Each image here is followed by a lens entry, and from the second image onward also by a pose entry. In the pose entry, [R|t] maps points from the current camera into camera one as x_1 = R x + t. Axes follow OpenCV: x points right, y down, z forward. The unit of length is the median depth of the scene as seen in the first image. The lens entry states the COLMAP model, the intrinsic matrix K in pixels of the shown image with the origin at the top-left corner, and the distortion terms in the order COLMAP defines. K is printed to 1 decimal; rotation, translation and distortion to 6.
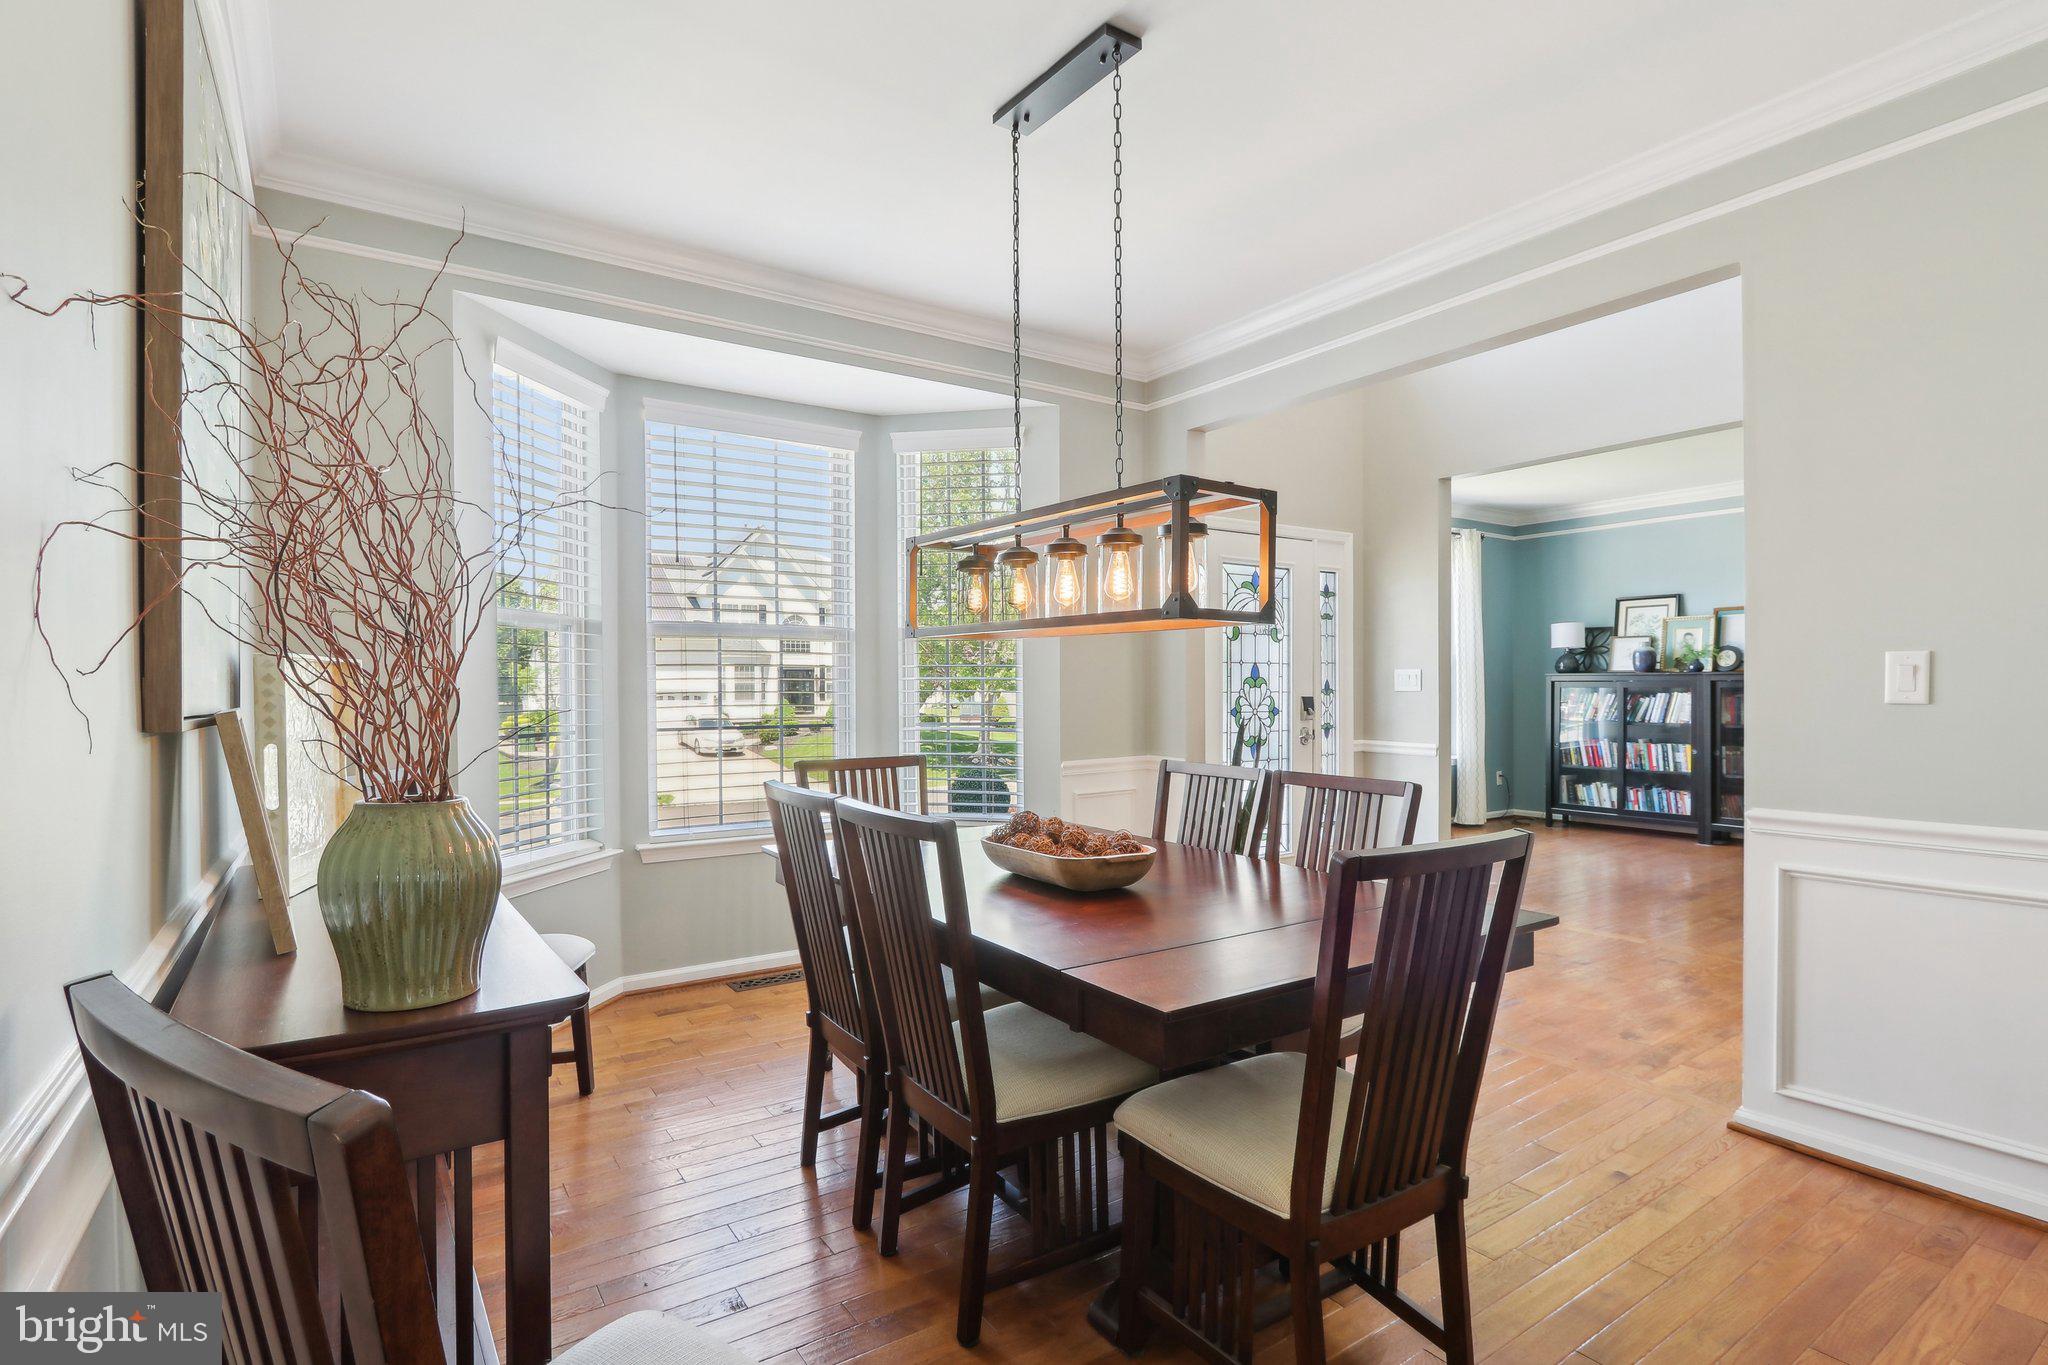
lens RADIAL K [[965.6, 0, 1037.1], [0, 965.6, 706.4], [0, 0, 1]] dist [-0.023729, 0.004745]
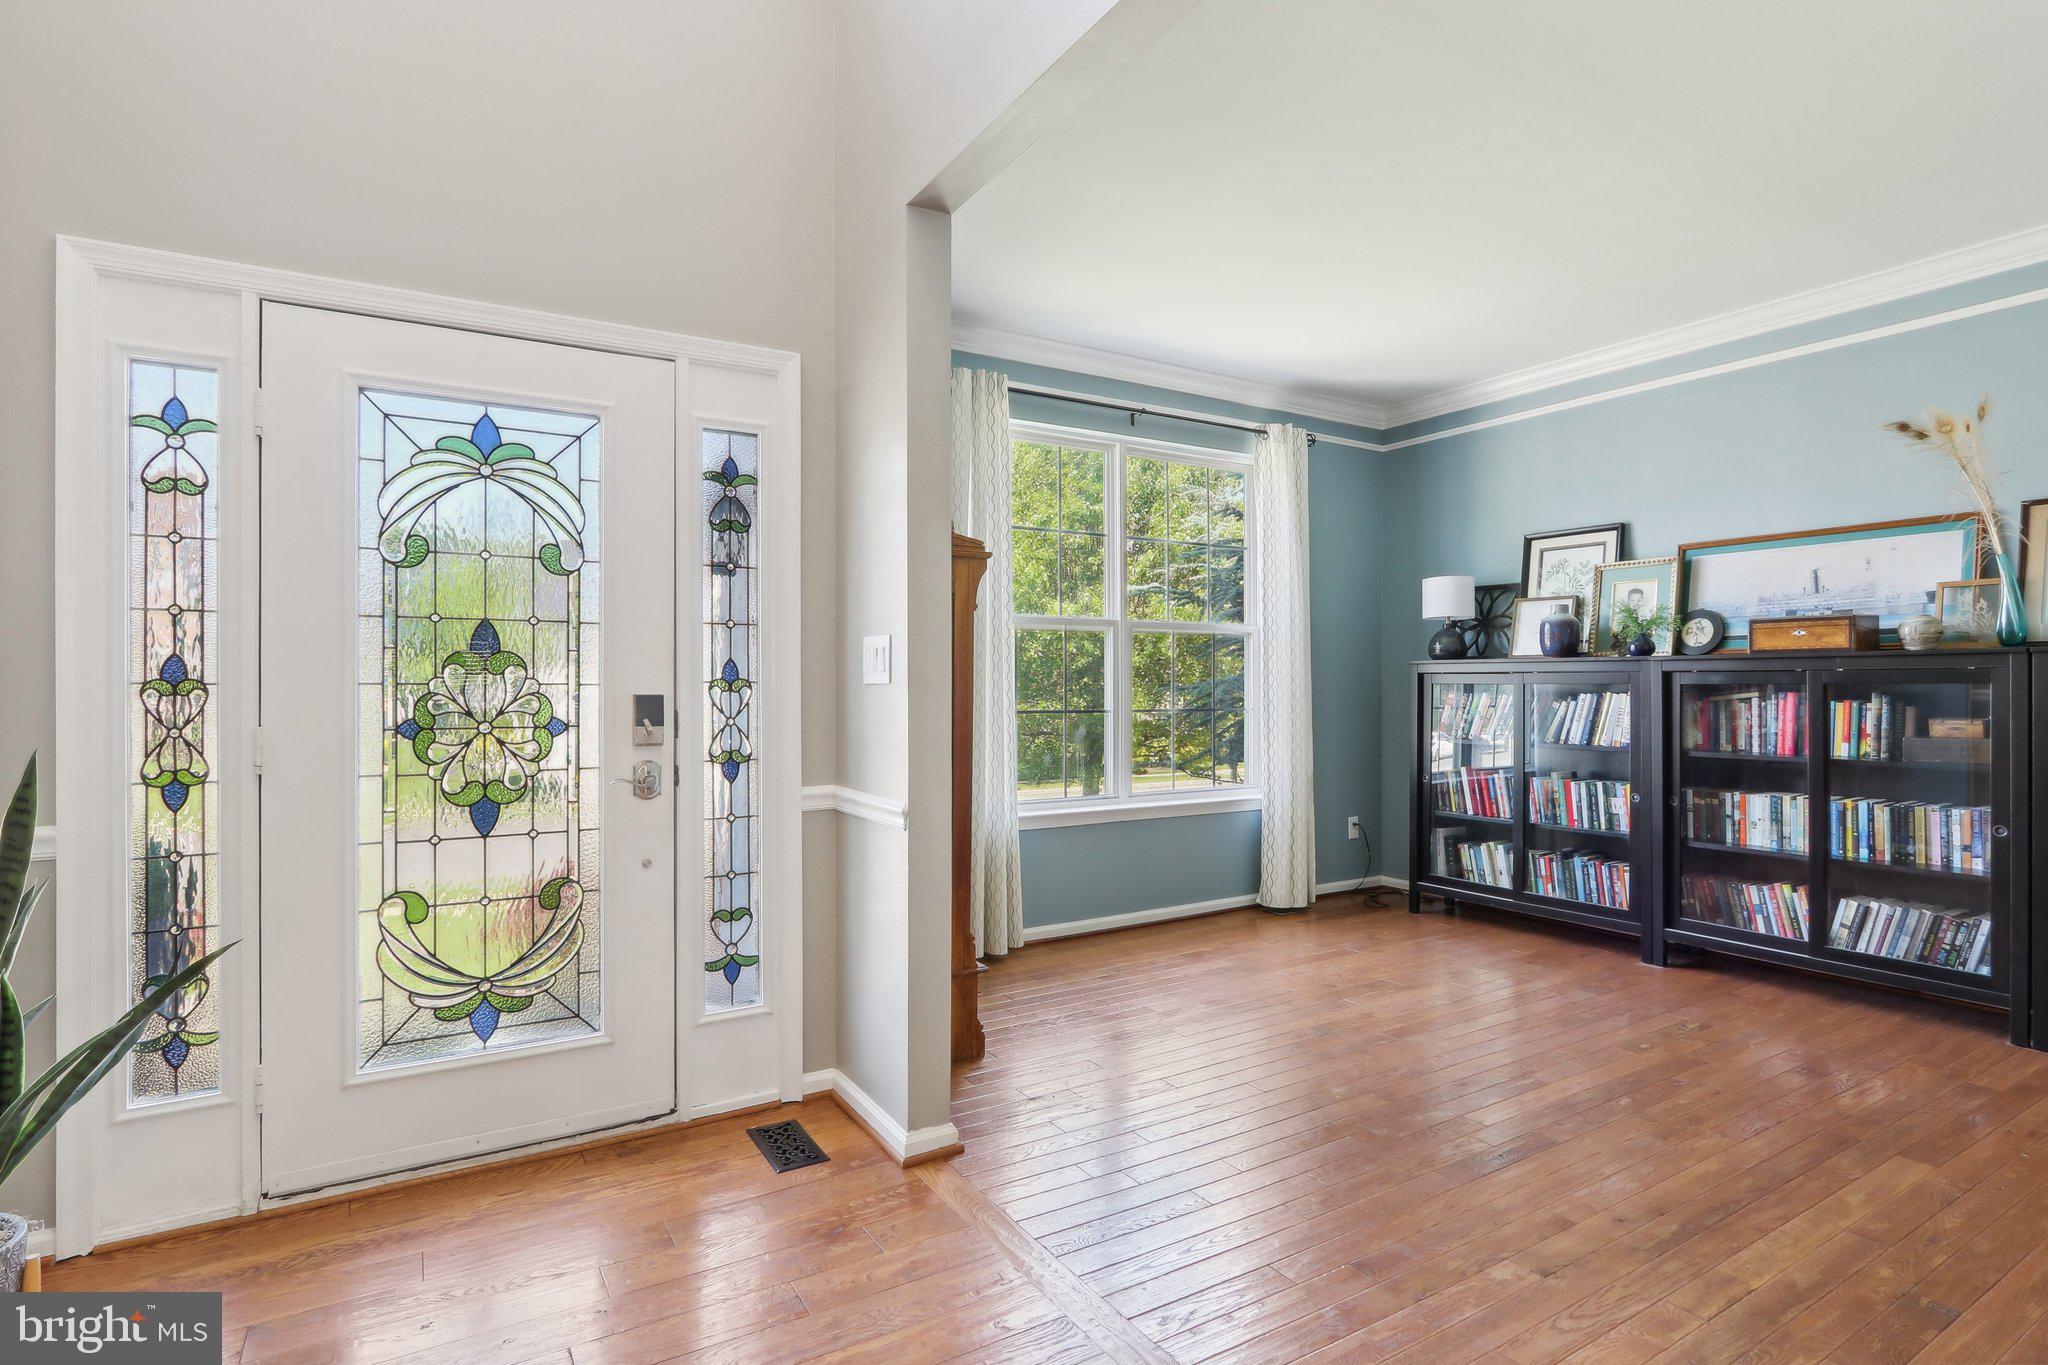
lens RADIAL K [[1015.1, 0, 1016.5], [0, 1015.1, 685.6], [0, 0, 1]] dist [-0.021036, 0.005497]
pose [[0.998779, 0.005021, -0.049139, 0.333791], [-0.005952, 0.999805, -0.018821, -0.004749], [0.049035, 0.019090, 0.998615, 0.369583]]
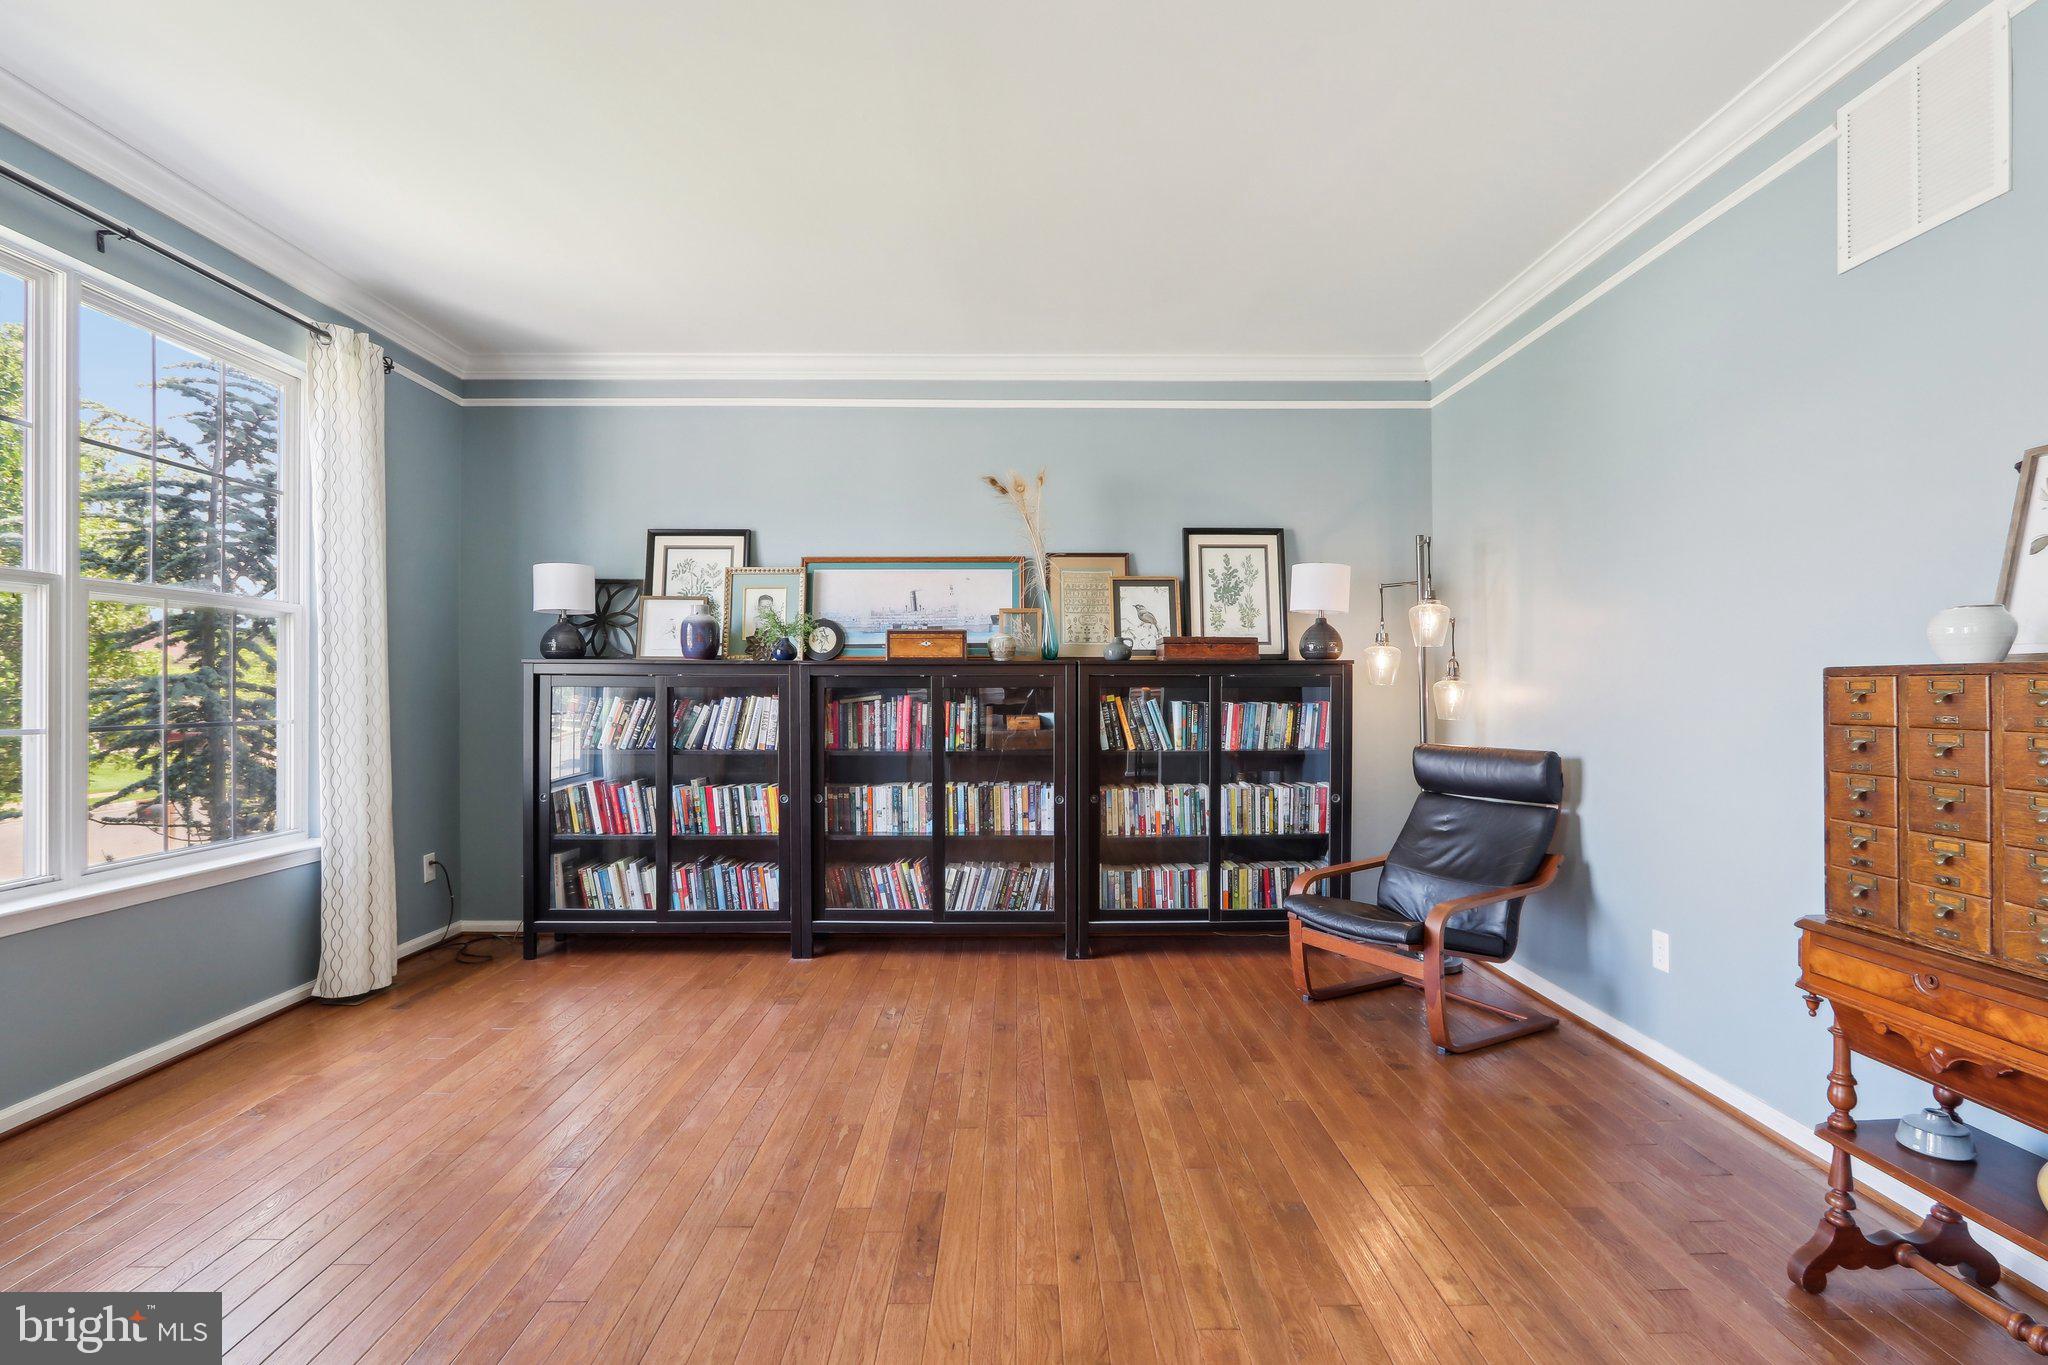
lens RADIAL K [[965.6, 0, 1057.8], [0, 965.6, 687.5], [0, 0, 1]] dist [-0.023729, 0.004745]
pose [[0.552513, 0.009774, 0.833447, 0.280205], [0.011835, 0.999738, -0.019569, -0.005691], [-0.833420, 0.020676, 0.552253, 0.512907]]
